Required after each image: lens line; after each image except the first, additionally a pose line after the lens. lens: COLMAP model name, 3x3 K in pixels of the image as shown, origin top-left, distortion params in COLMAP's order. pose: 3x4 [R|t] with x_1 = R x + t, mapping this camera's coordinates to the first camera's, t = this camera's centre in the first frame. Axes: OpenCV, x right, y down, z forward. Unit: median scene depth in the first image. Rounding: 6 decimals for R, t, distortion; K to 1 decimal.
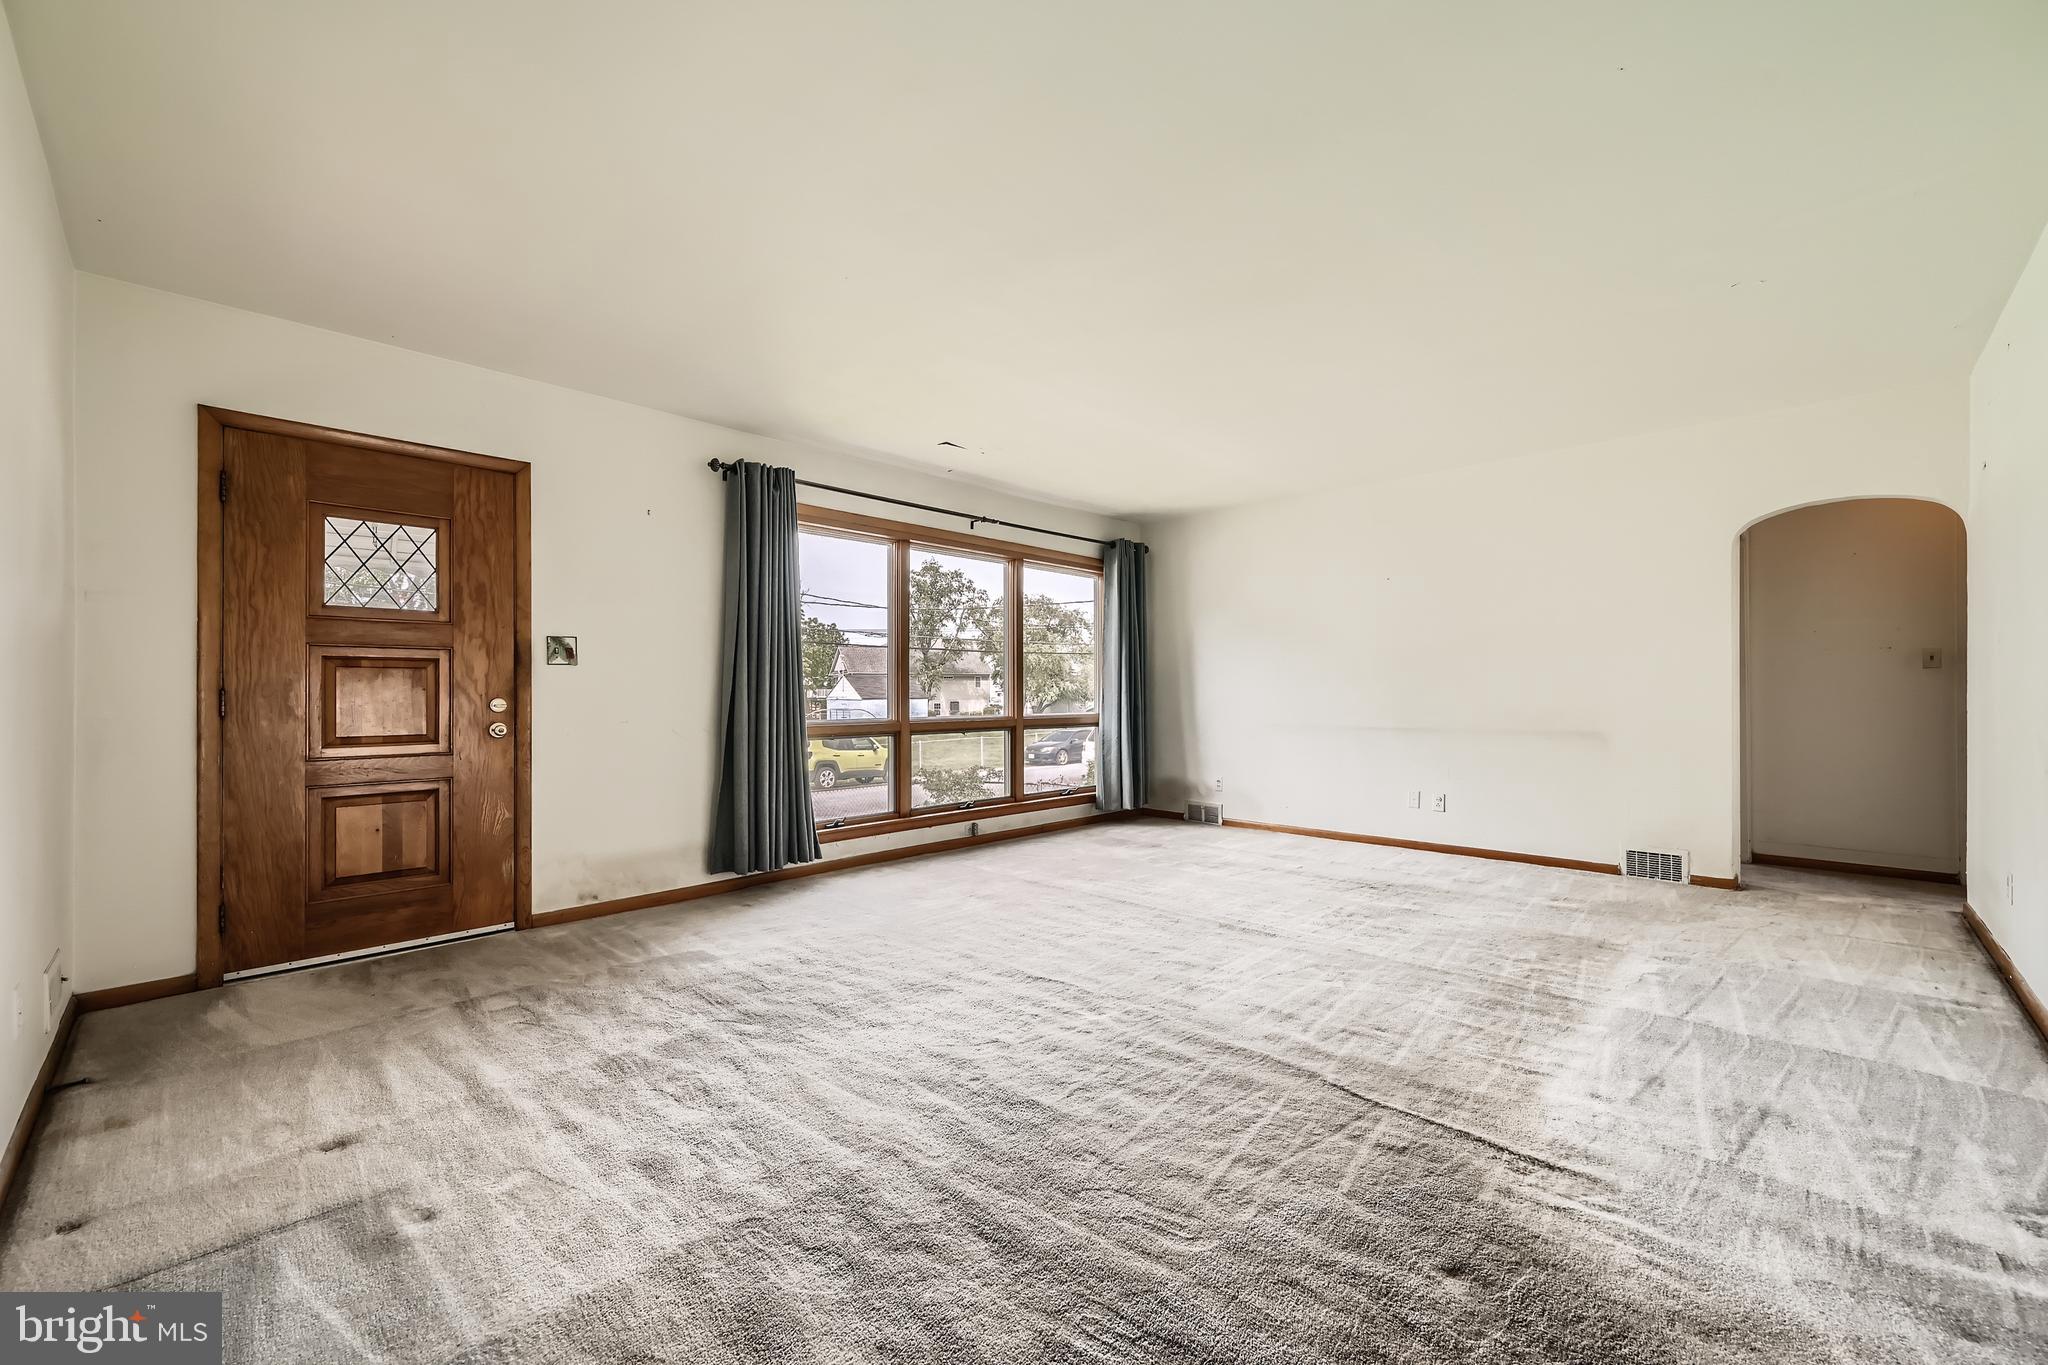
lens RADIAL K [[812.4, 0, 1022.2], [0, 812.4, 690.8], [0, 0, 1]] dist [0.000856, -0.000595]
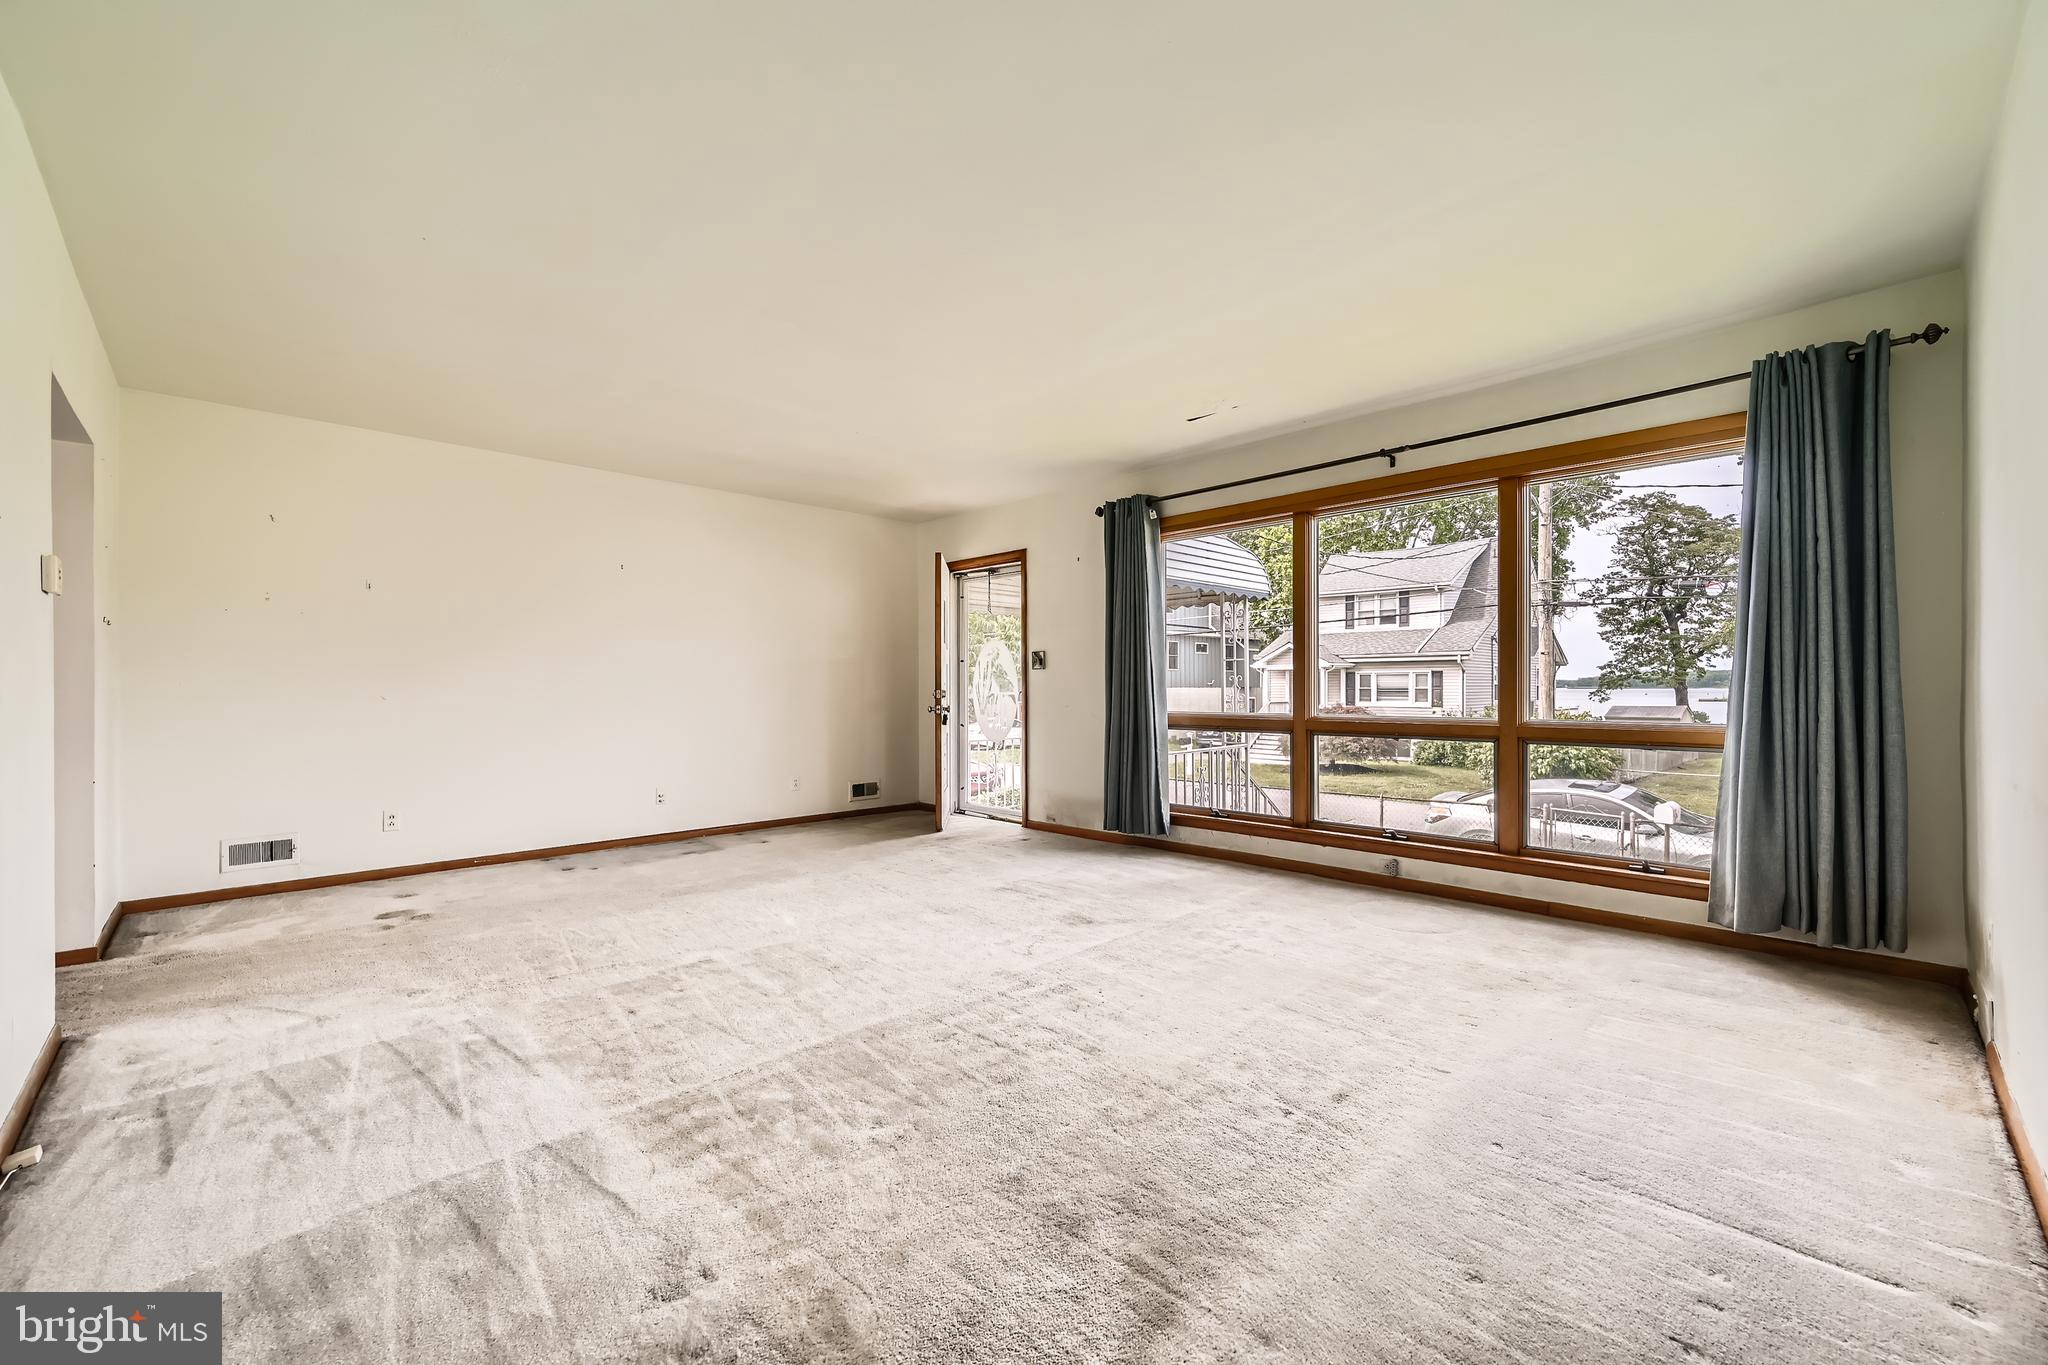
lens RADIAL K [[812.4, 0, 1023.0], [0, 812.4, 684.8], [0, 0, 1]] dist [0.000856, -0.000595]
pose [[-0.016935, -0.003633, -0.999850, 0.839797], [0.004977, 0.999981, -0.003717, 0.003952], [0.999844, -0.005040, -0.016916, 0.812632]]
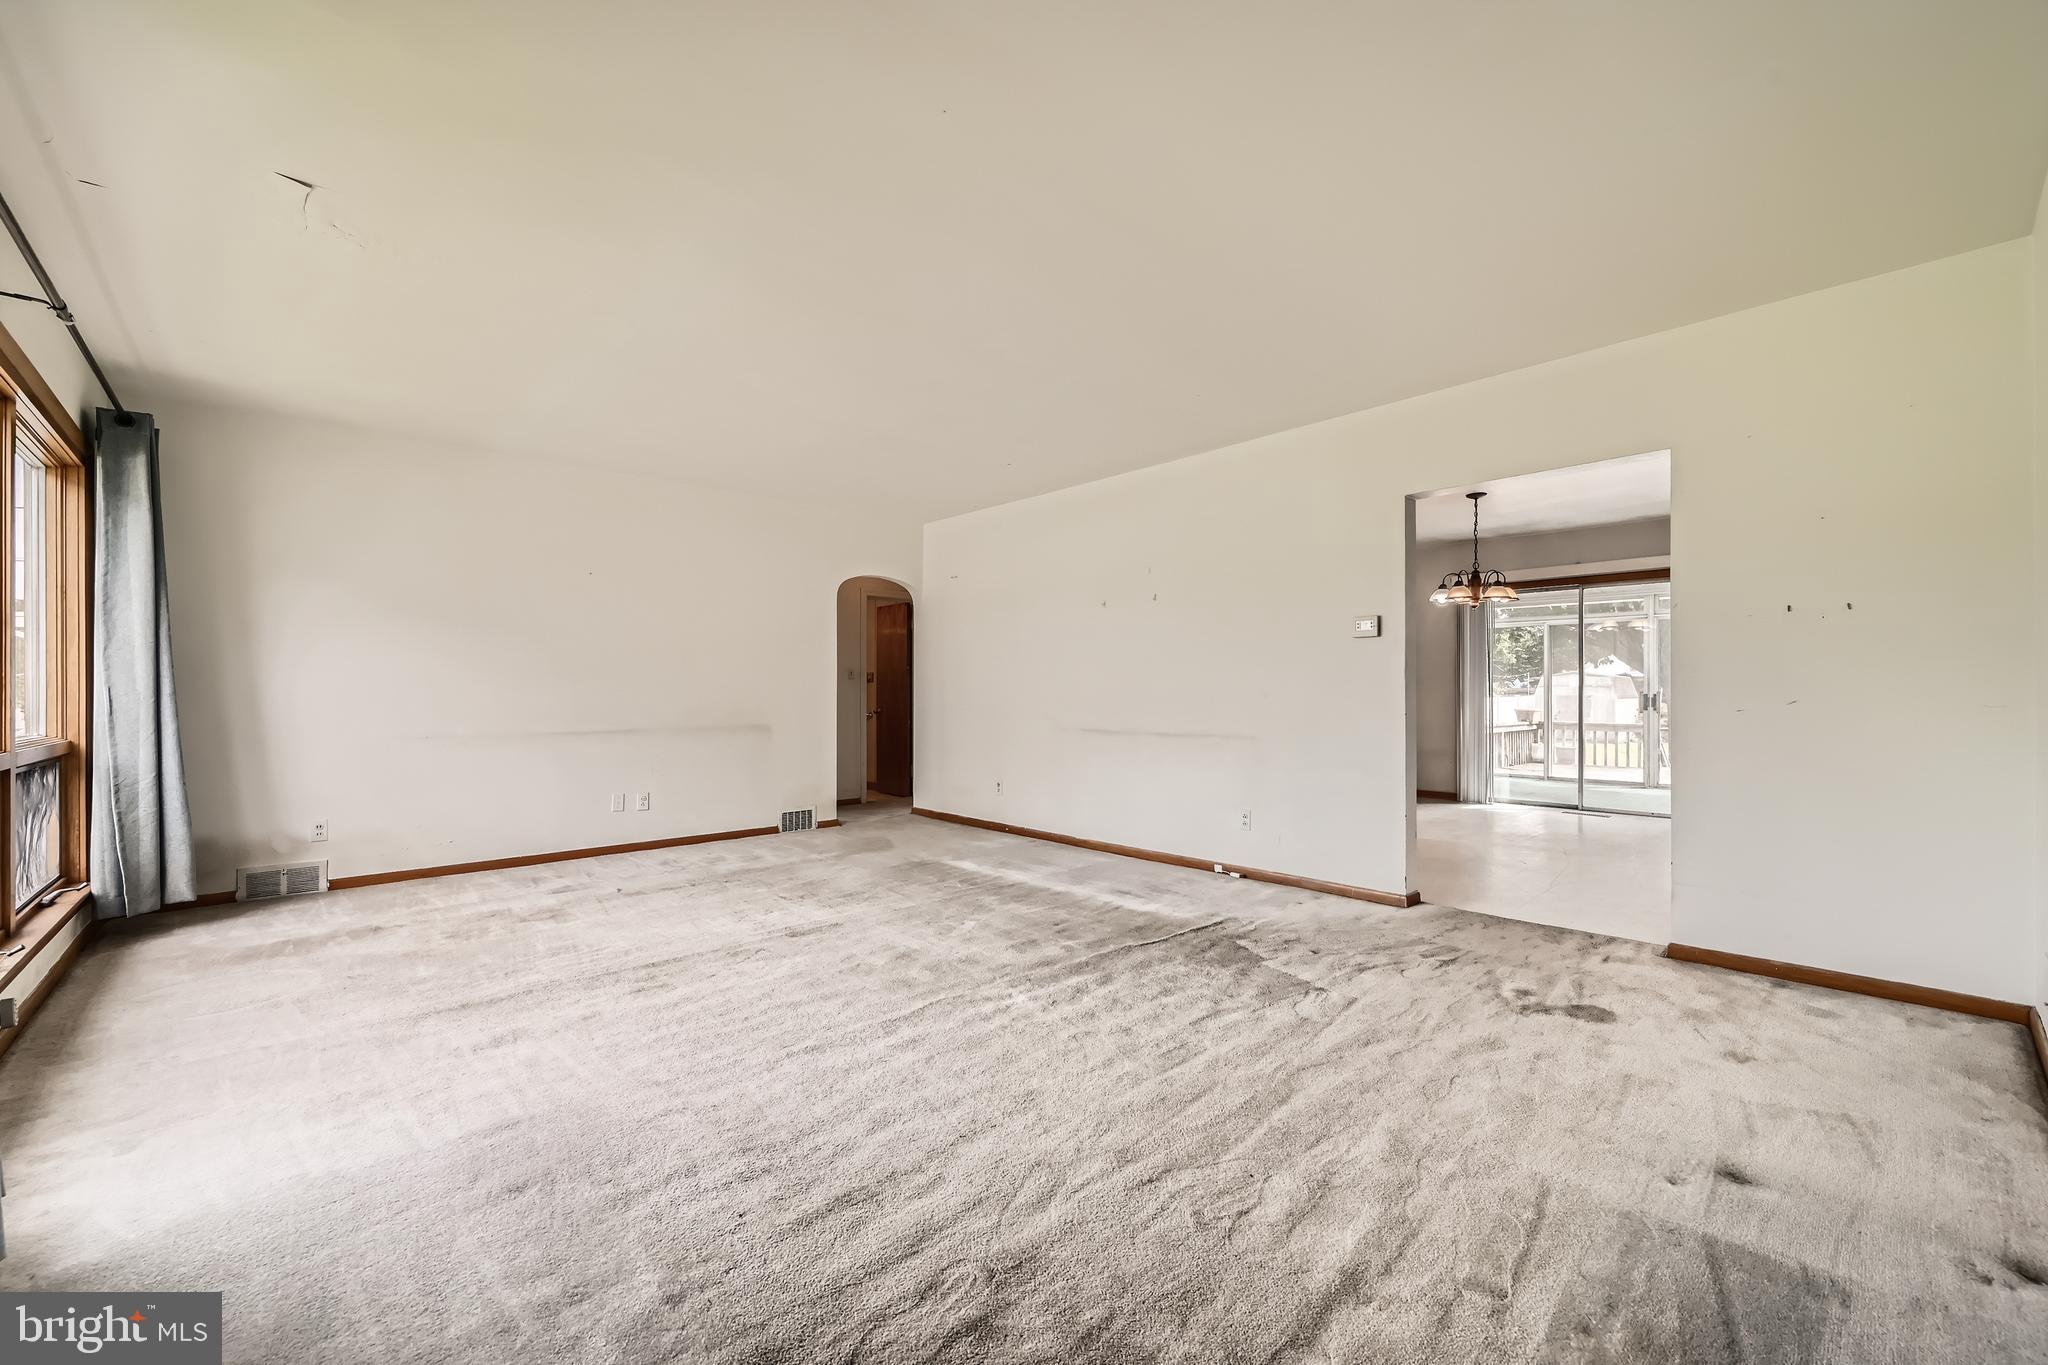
lens RADIAL K [[812.4, 0, 1020.0], [0, 812.4, 690.9], [0, 0, 1]] dist [0.000856, -0.000595]
pose [[0.056303, 0.003975, 0.998406, -0.507748], [-0.002078, 0.999990, -0.003864, 0.000248], [-0.998412, -0.001858, 0.056311, 0.485932]]
